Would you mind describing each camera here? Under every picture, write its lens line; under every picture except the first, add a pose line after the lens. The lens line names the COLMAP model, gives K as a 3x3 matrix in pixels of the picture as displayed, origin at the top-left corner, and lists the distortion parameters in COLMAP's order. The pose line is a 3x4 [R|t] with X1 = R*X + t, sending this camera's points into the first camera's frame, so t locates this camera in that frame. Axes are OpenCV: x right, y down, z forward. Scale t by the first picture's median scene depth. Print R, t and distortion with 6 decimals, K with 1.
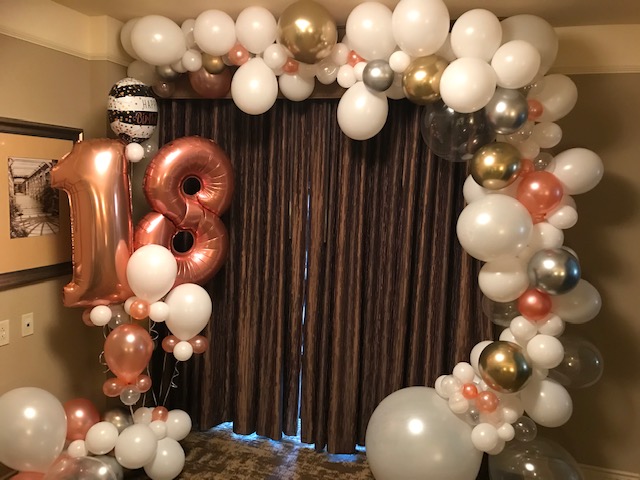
lens RADIAL K [[525.2, 0, 320.0], [0, 525.2, 240.0], [0, 0, 1]] dist [-0.003686, -0.001427]
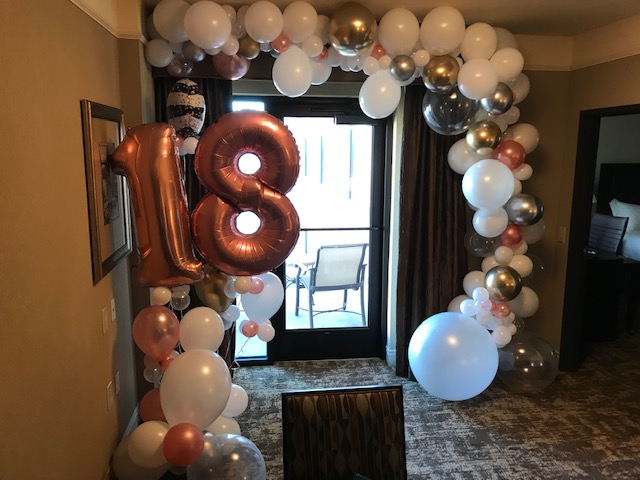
lens RADIAL K [[525.2, 0, 320.0], [0, 525.2, 240.0], [0, 0, 1]] dist [-0.003686, -0.001427]
pose [[0.901738, -0.110198, 0.418002, -0.659855], [0.078435, 0.992621, 0.092479, -0.037313], [-0.425109, -0.050606, 0.903727, -0.073090]]
